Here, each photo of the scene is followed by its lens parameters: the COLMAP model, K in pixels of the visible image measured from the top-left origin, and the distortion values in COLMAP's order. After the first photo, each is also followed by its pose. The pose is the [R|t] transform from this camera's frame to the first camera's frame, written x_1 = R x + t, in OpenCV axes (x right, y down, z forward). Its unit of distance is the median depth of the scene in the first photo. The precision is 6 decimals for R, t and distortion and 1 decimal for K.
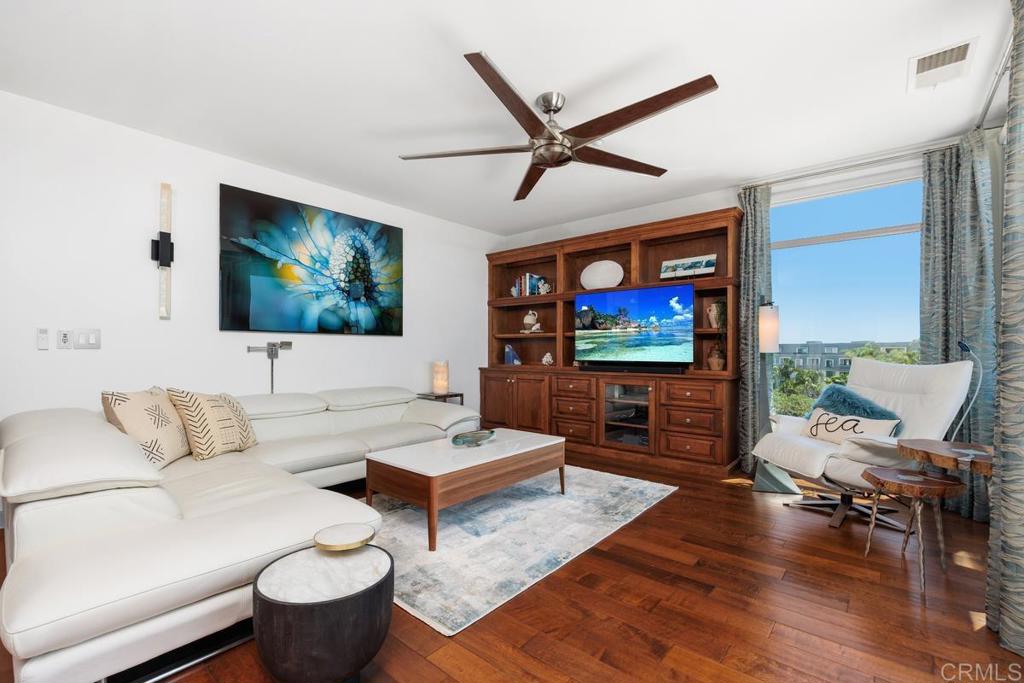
lens RADIAL K [[446.6, 0, 515.9], [0, 446.6, 345.8], [0, 0, 1]] dist [-0.000638, 0.000049]
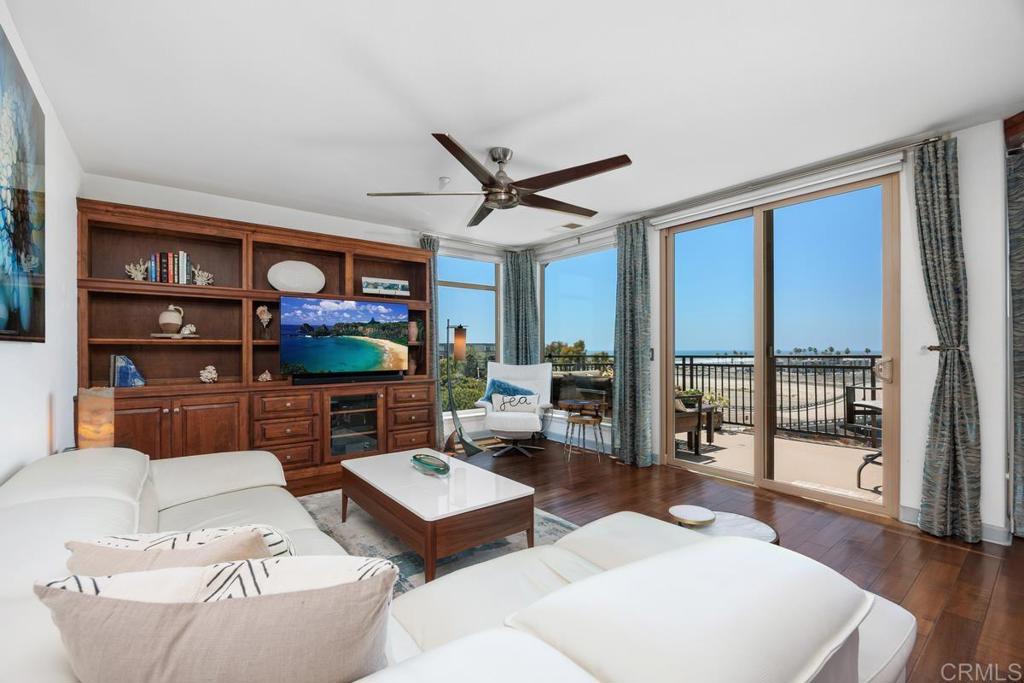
lens RADIAL K [[446.6, 0, 508.2], [0, 446.6, 348.1], [0, 0, 1]] dist [-0.000638, 0.000049]
pose [[0.214817, 0.006597, 0.976632, -0.632100], [-0.002135, 0.999978, -0.006285, -0.011815], [-0.976652, -0.000735, 0.214827, 0.423001]]
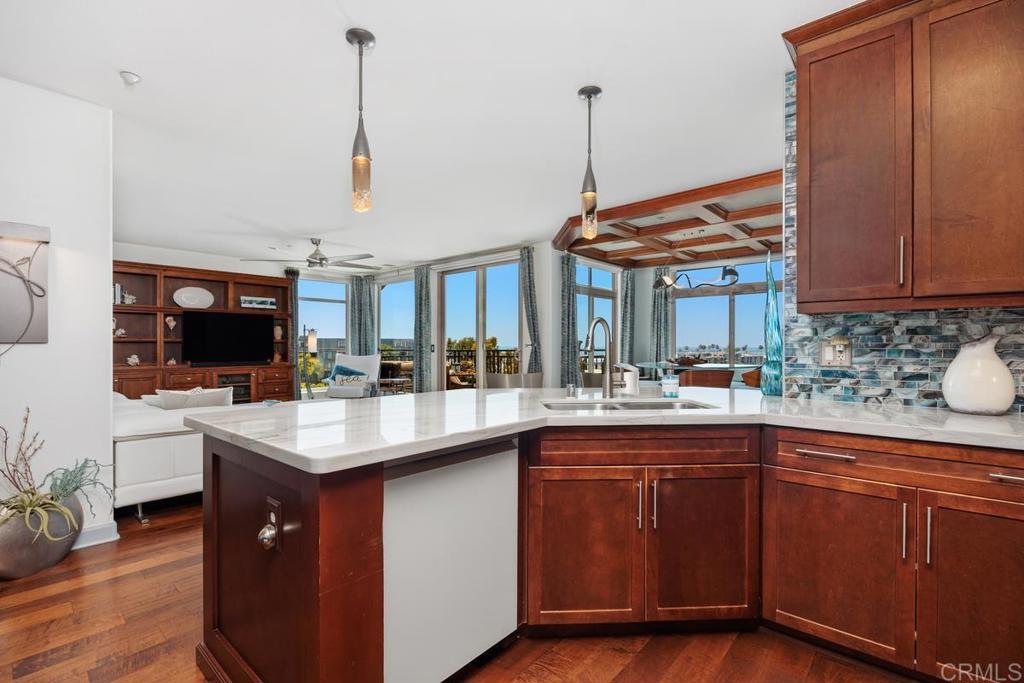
lens RADIAL K [[468.4, 0, 510.4], [0, 468.4, 343.2], [0, 0, 1]] dist [-0.005195, -0.001722]
pose [[0.031605, 0.009300, 0.999457, -1.292875], [-0.003336, 0.999952, -0.009200, -0.008255], [-0.999495, -0.003043, 0.031635, -0.015452]]
